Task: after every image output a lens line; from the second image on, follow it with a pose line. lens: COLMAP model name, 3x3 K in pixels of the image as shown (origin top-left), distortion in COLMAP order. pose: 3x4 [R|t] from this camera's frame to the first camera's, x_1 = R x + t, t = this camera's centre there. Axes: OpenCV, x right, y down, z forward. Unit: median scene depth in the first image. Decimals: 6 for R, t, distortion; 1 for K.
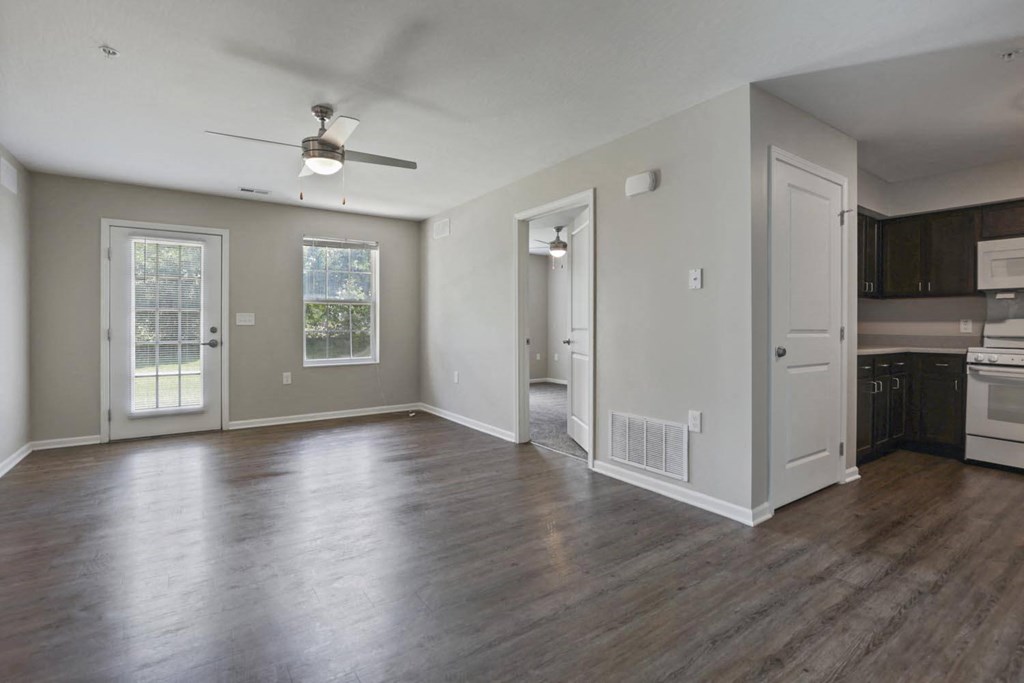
lens RADIAL K [[473.4, 0, 514.9], [0, 473.4, 326.6], [0, 0, 1]] dist [-0.001576, 0.000506]
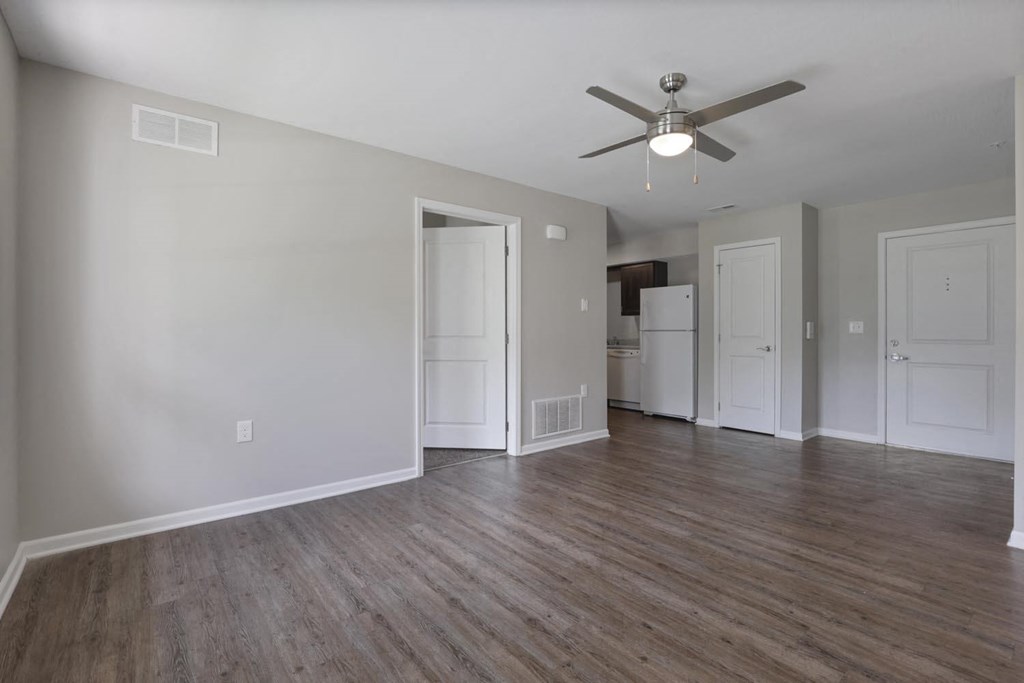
lens RADIAL K [[473.4, 0, 514.9], [0, 473.4, 326.6], [0, 0, 1]] dist [-0.001576, 0.000506]
pose [[-0.042931, -0.000707, 0.999078, -1.157708], [0.001777, 0.999998, 0.000784, -0.025156], [-0.999076, 0.001809, -0.042930, 1.206288]]
